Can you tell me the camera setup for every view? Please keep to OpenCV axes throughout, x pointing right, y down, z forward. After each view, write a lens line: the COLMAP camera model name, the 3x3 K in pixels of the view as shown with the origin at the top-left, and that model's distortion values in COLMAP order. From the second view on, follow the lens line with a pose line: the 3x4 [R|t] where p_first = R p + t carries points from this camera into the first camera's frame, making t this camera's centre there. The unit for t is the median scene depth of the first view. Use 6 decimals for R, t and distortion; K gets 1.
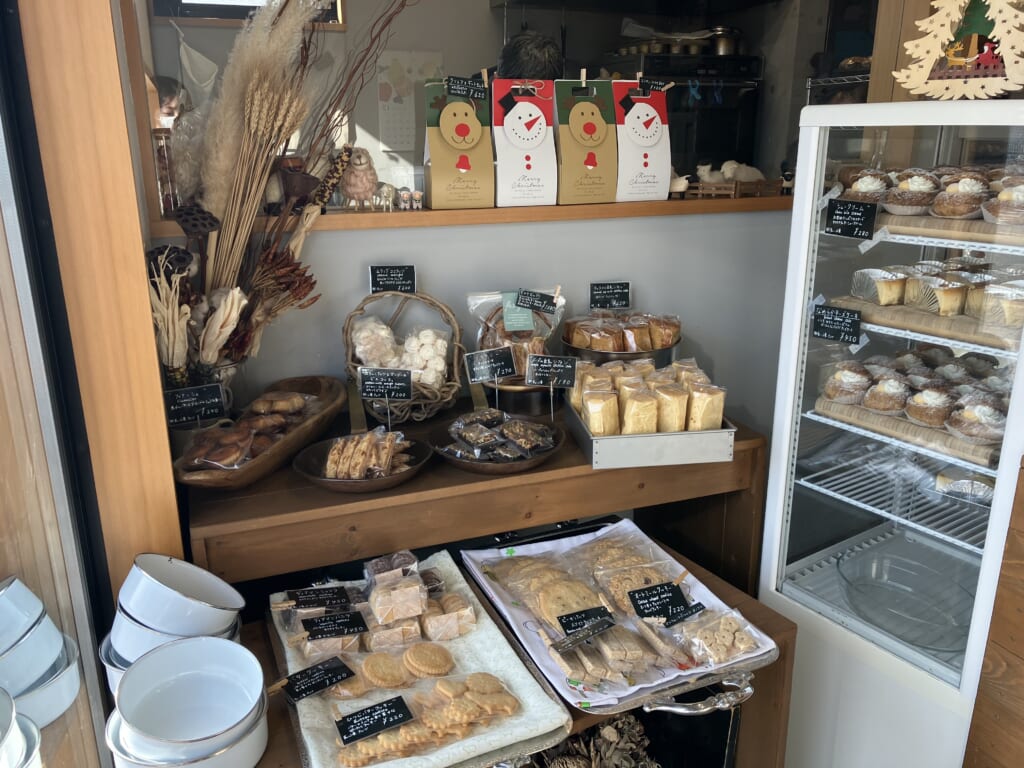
lens RADIAL K [[838.0, 0, 518.8], [0, 838.0, 379.5], [0, 0, 1]] dist [0.018139, 0.021409]
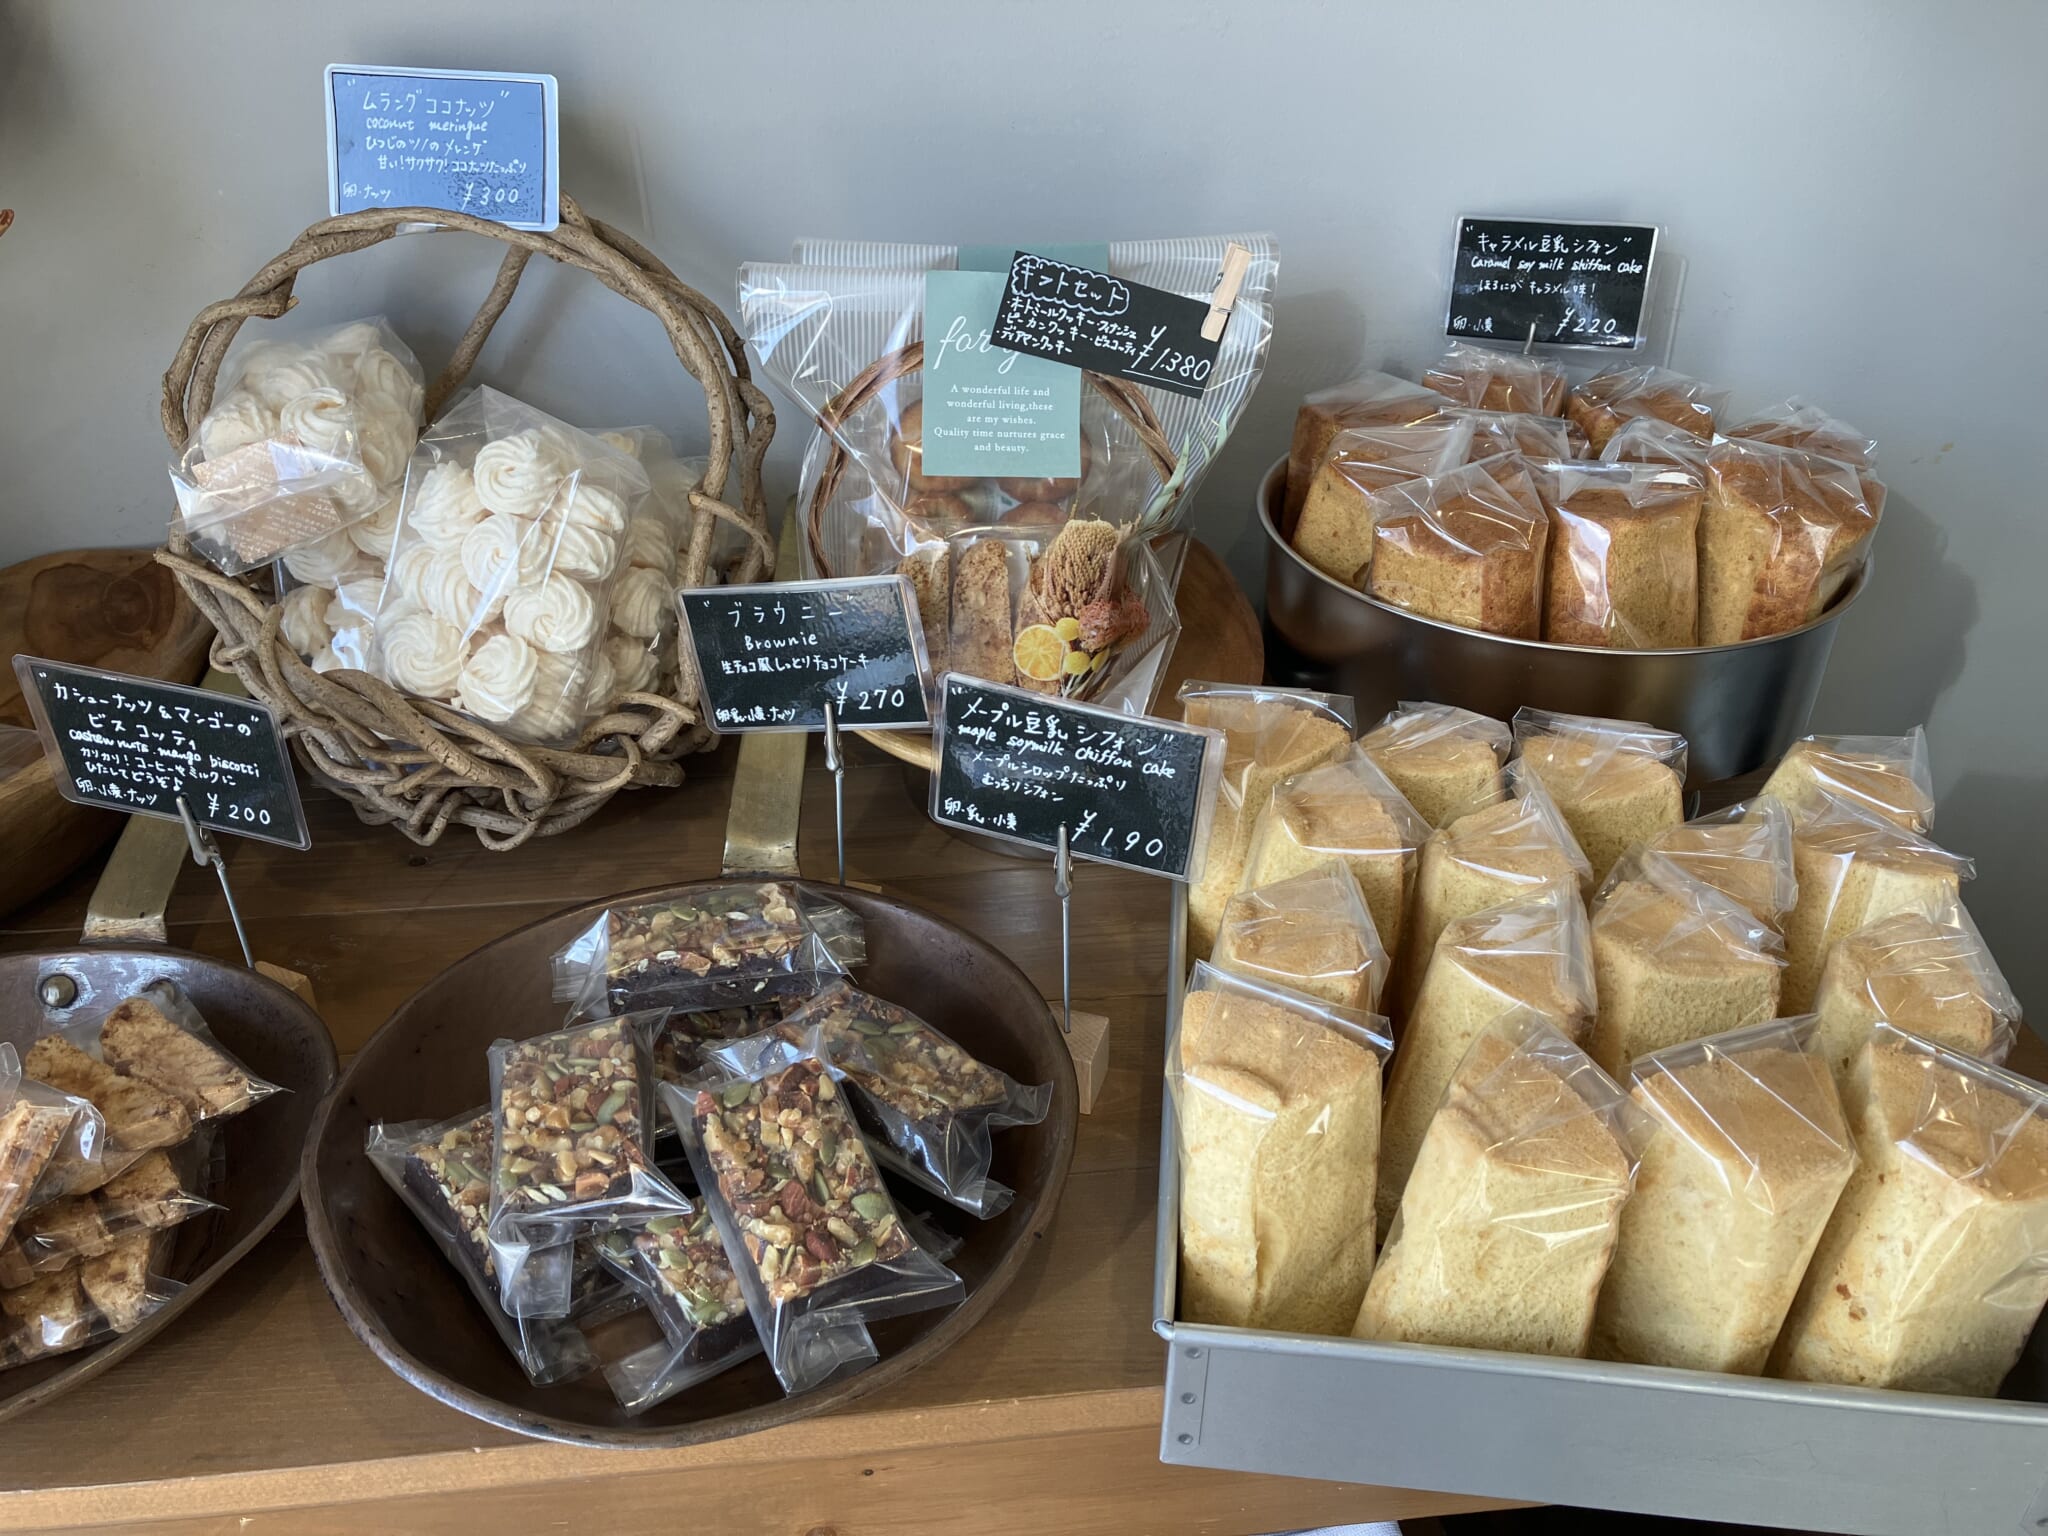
lens RADIAL K [[1676.0, 0, 1029.9], [0, 1676.0, 769.1], [0, 0, 1]] dist [0.018139, 0.021409]
pose [[0.969091, 0.152896, -0.193610, 0.093675], [-0.092057, 0.952224, 0.291197, -0.107586], [0.228883, -0.264373, 0.936867, 0.615108]]
